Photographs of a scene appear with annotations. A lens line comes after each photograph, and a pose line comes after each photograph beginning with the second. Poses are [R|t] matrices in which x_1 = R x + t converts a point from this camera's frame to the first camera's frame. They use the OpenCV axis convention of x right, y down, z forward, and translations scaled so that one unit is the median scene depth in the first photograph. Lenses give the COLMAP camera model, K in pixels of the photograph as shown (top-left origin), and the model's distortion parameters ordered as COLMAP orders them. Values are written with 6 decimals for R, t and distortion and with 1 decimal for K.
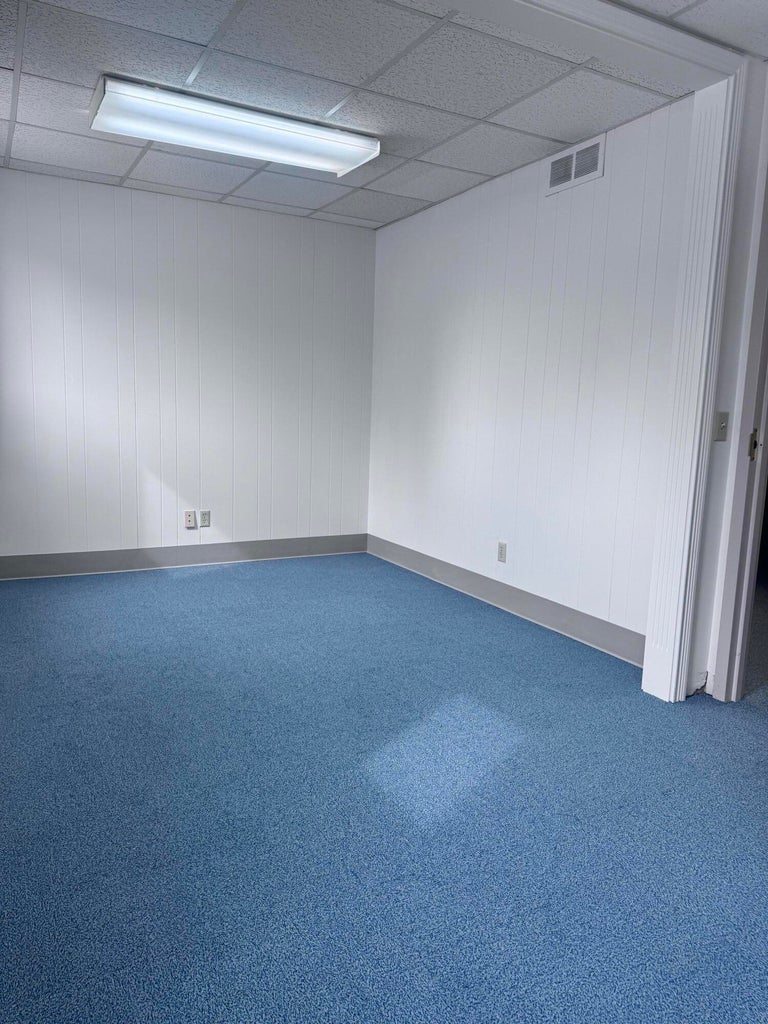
lens RADIAL K [[722.8, 0, 384.0], [0, 722.8, 512.0], [0, 0, 1]] dist [0.056840, -0.006423]
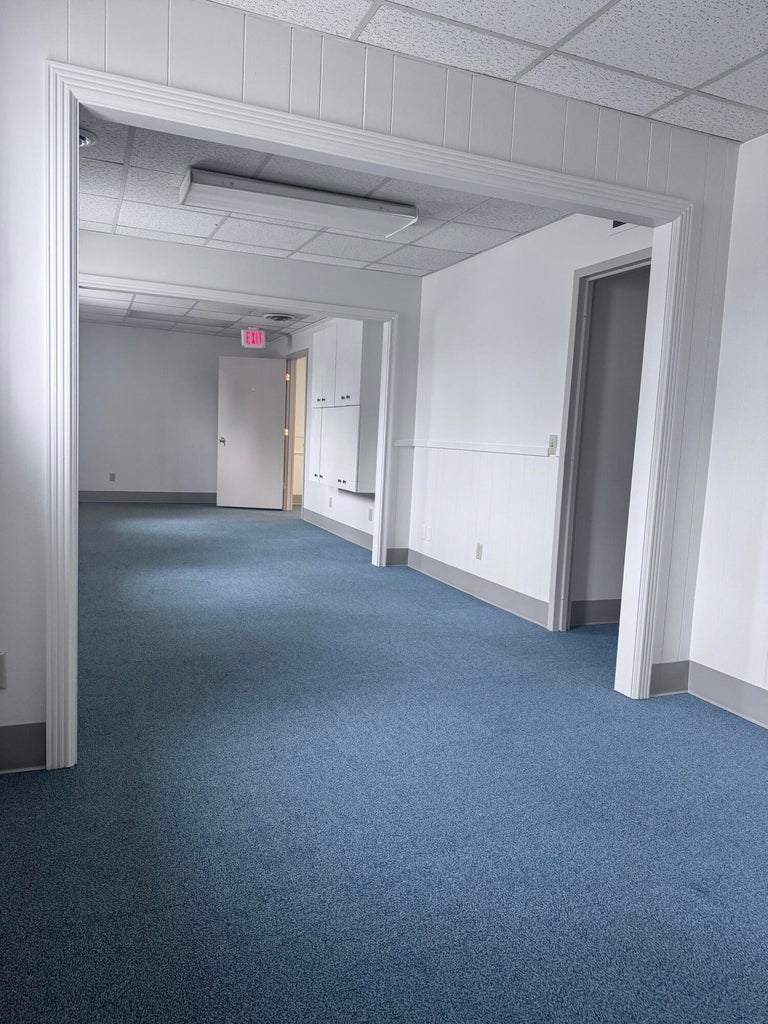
lens RADIAL K [[722.8, 0, 384.0], [0, 722.8, 512.0], [0, 0, 1]] dist [0.056840, -0.006423]
pose [[0.993641, 0.020088, -0.110791, 0.074720], [-0.024546, 0.998937, -0.039025, 0.021946], [0.109889, 0.041496, 0.993077, -0.133241]]
